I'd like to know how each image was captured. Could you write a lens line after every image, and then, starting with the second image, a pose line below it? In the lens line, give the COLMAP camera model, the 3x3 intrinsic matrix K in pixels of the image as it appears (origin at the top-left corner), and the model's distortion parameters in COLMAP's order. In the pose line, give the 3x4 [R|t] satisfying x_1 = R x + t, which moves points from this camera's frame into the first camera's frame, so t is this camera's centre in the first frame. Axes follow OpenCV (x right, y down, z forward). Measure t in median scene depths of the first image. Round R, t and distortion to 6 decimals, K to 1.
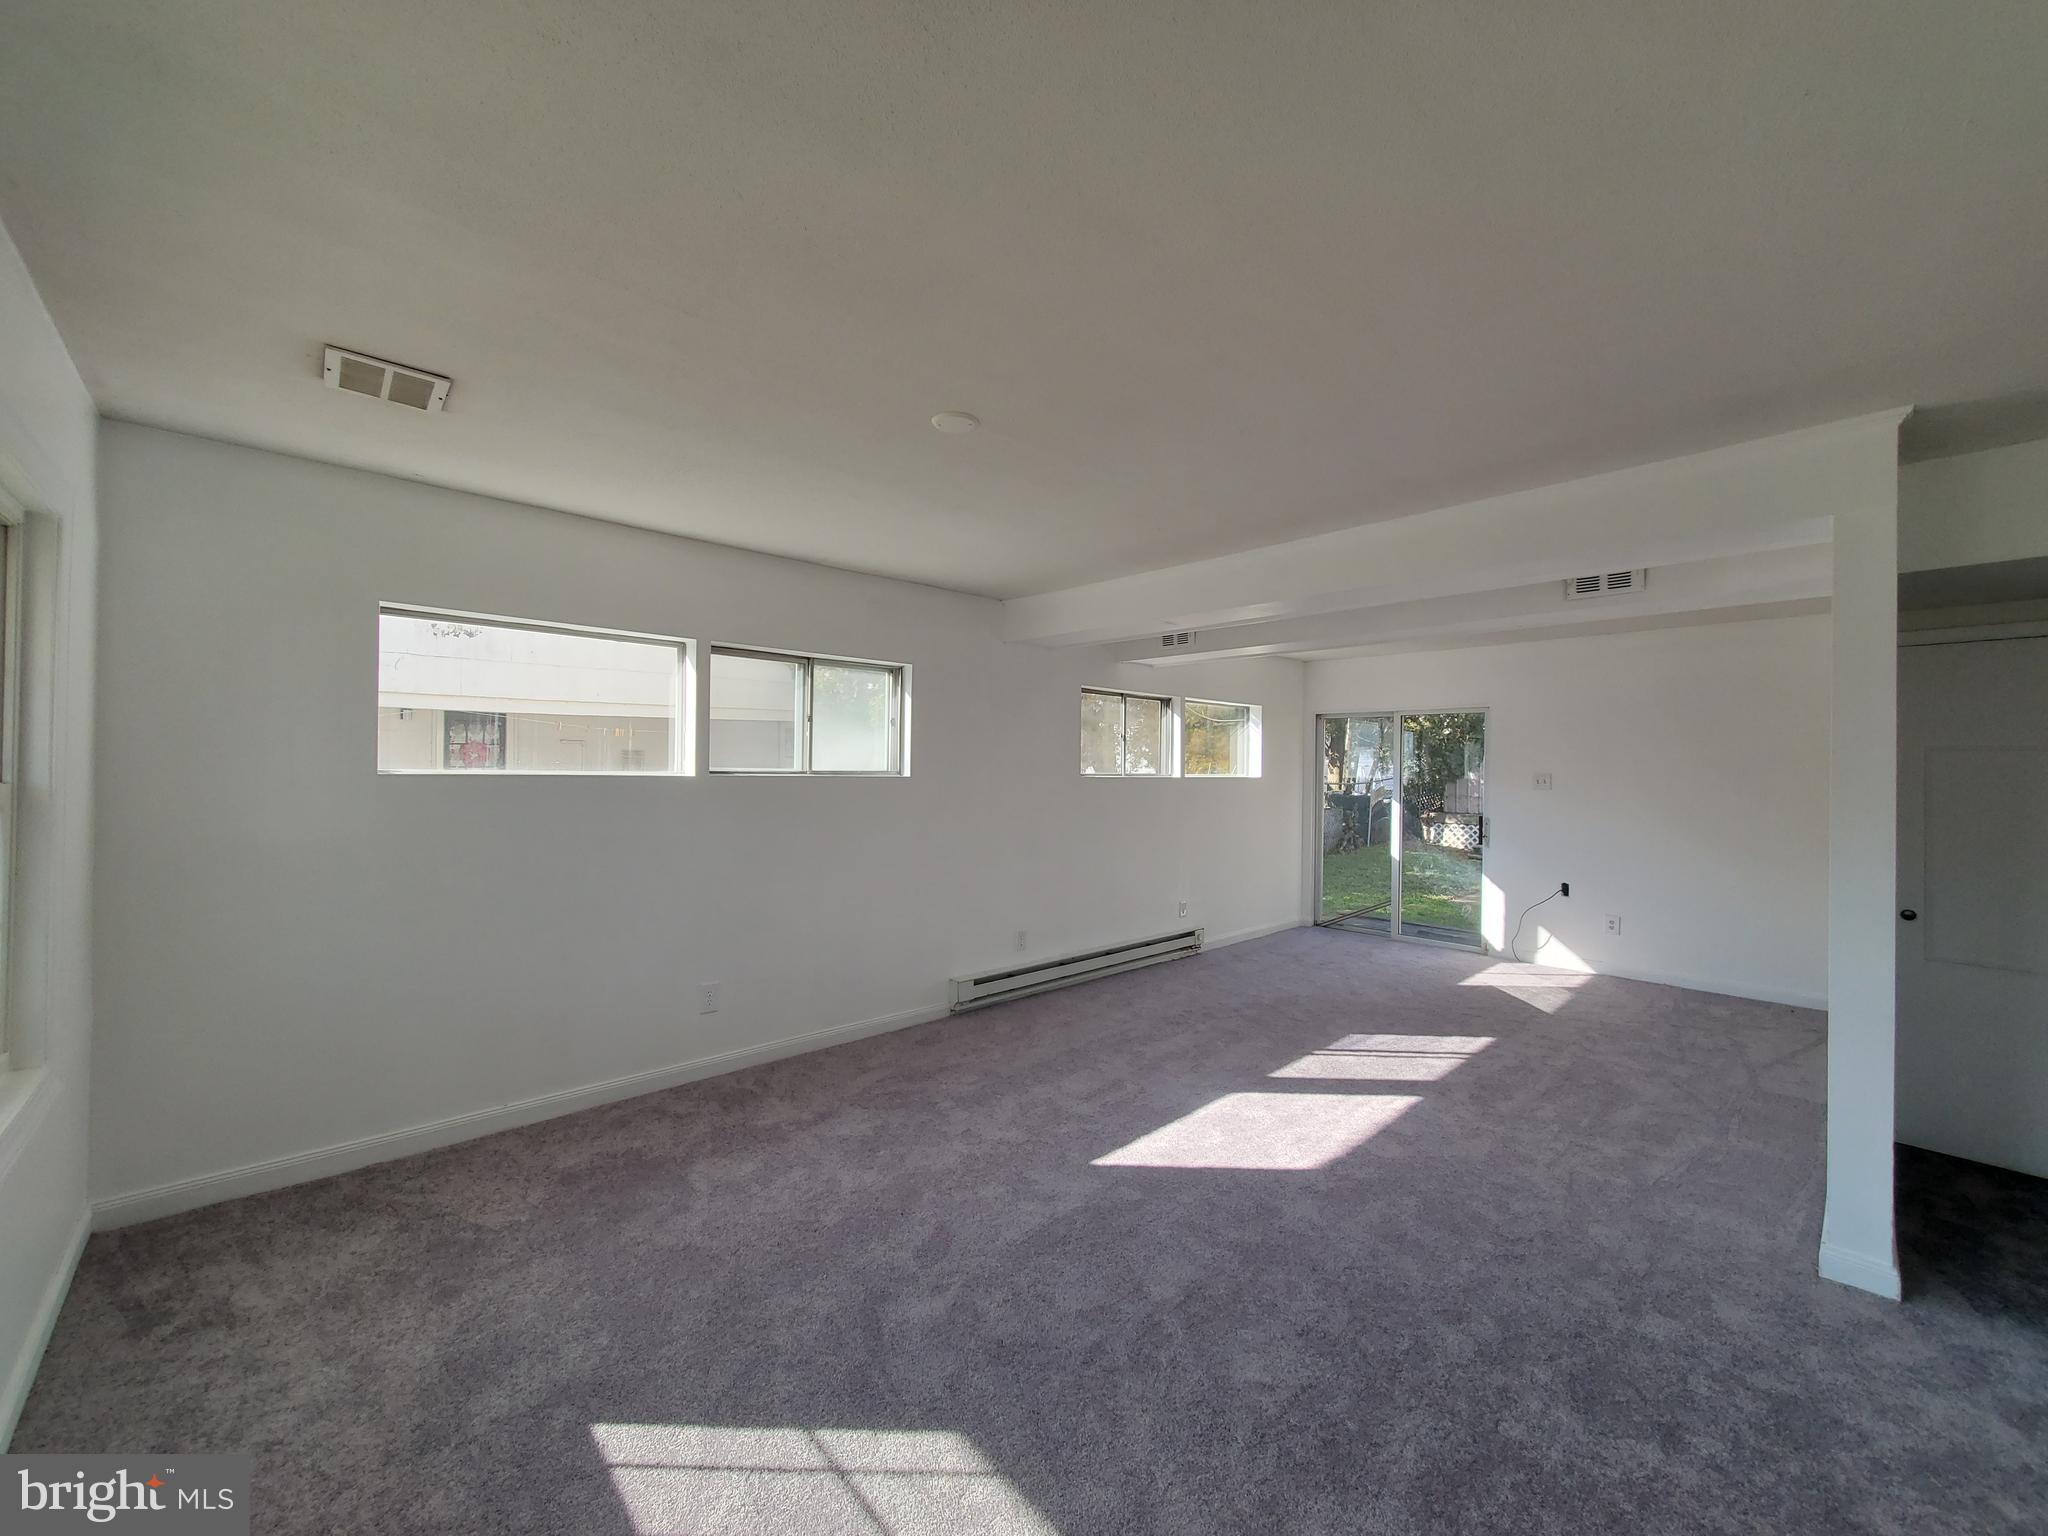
lens RADIAL K [[806.3, 0, 1021.1], [0, 806.3, 774.1], [0, 0, 1]] dist [0.002745, -0.001082]
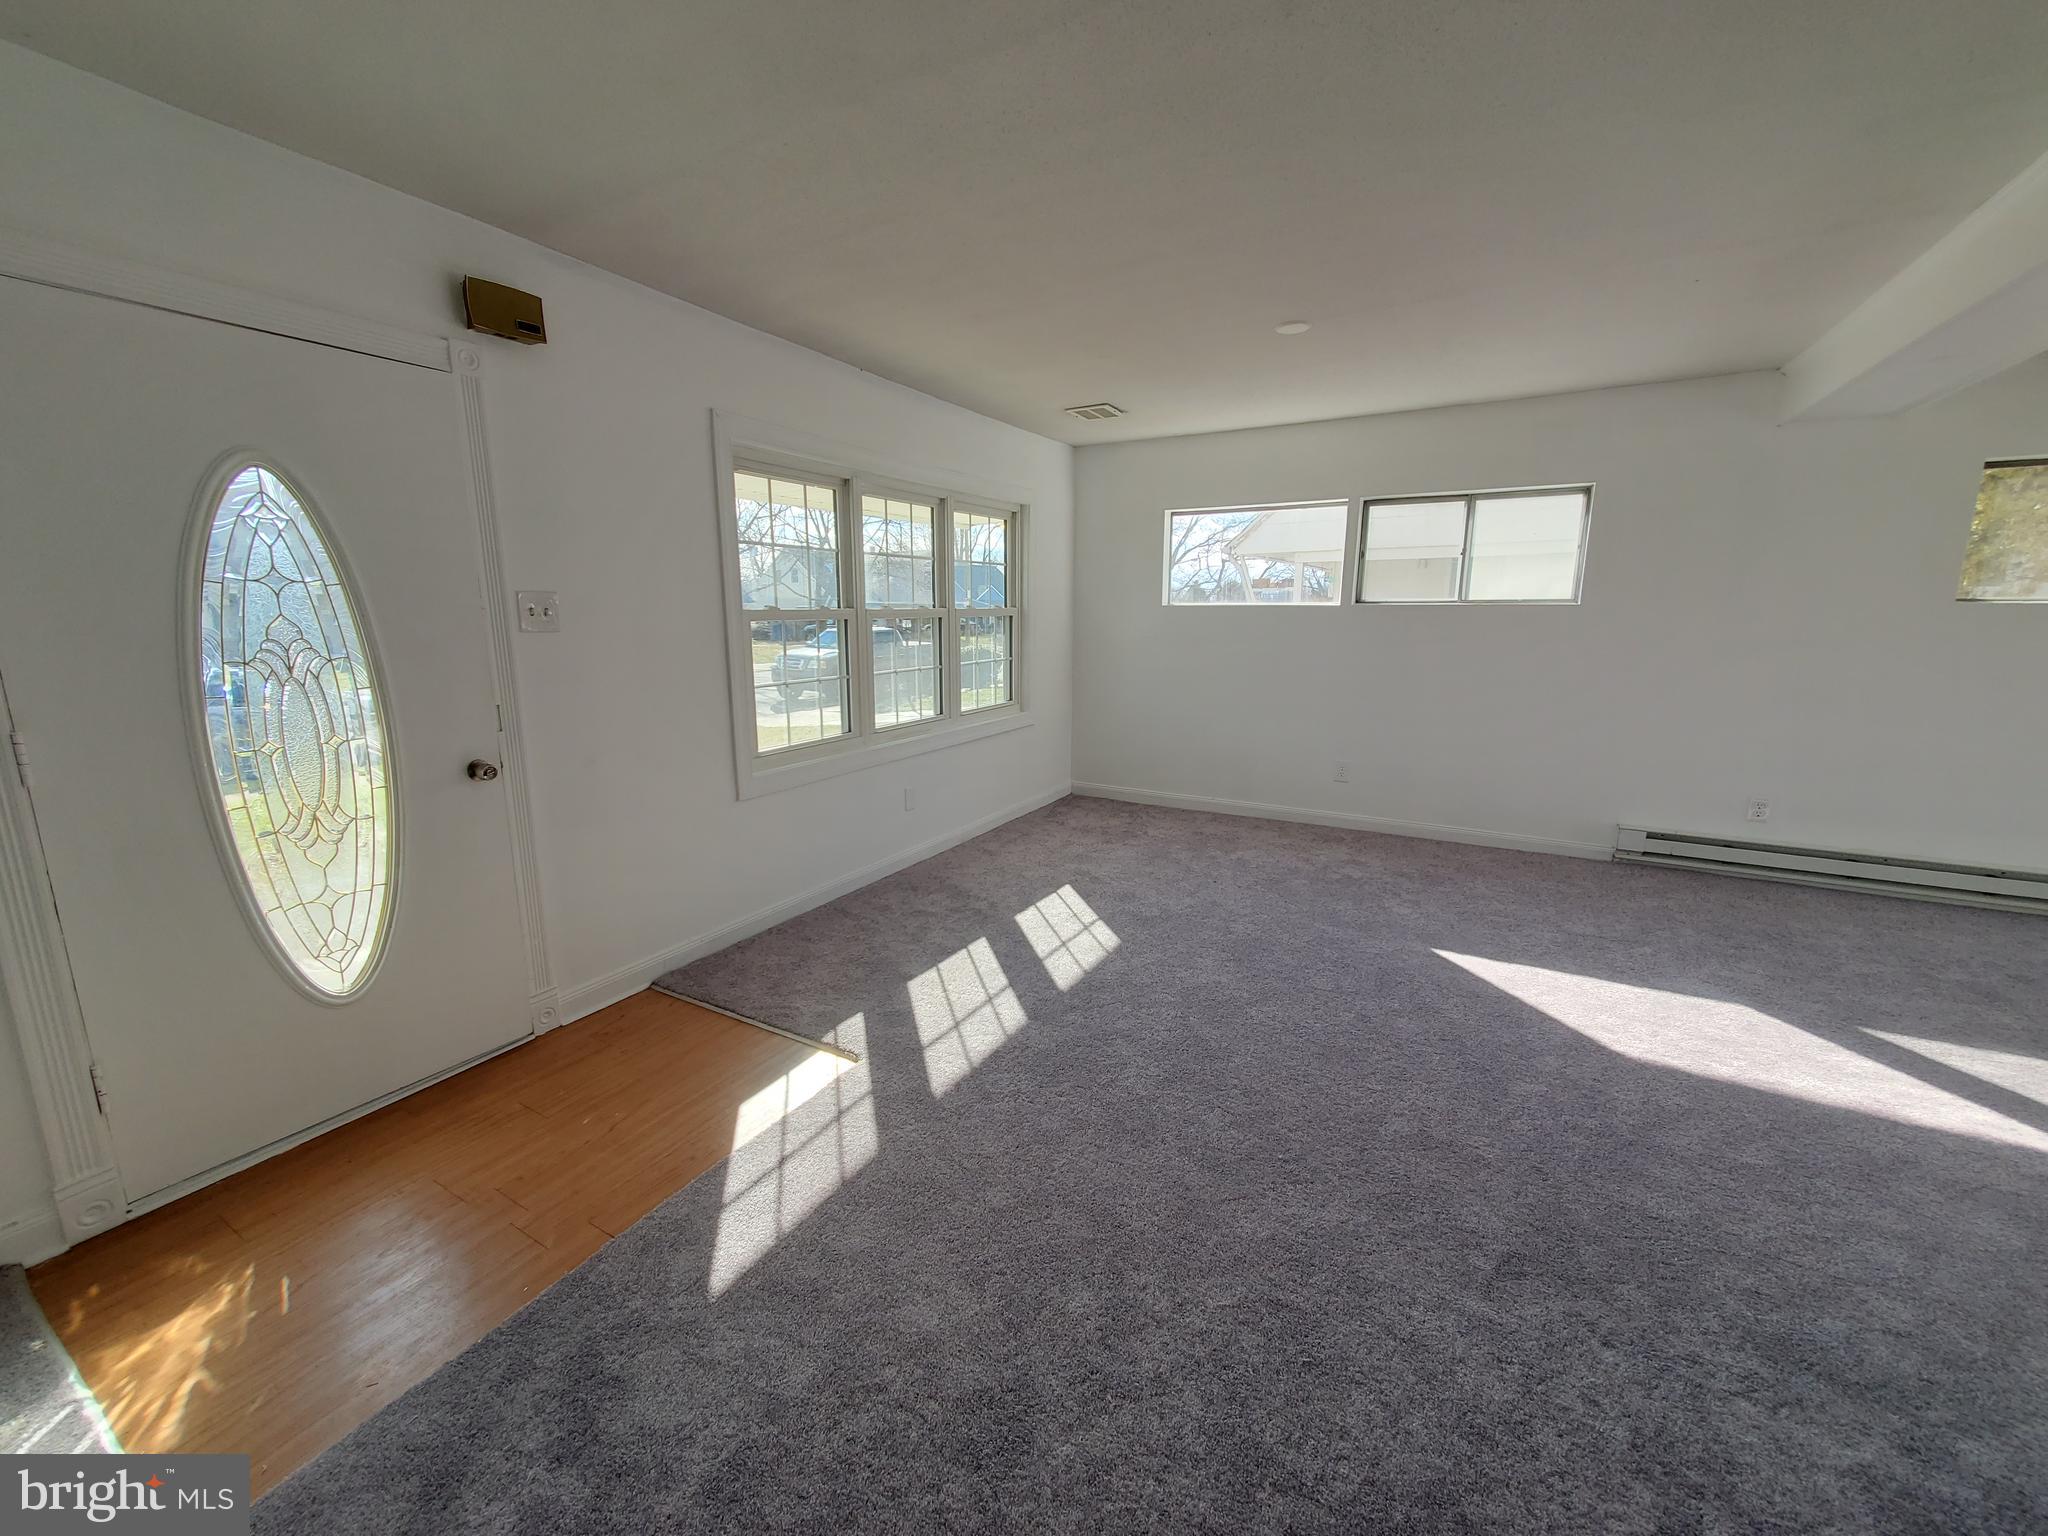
lens RADIAL K [[806.3, 0, 1023.7], [0, 806.3, 761.8], [0, 0, 1]] dist [0.002745, -0.001082]
pose [[0.279320, 0.167984, -0.945390, 0.618070], [0.000114, 0.984572, 0.174980, 0.020475], [0.960198, -0.048983, 0.274992, 0.090869]]
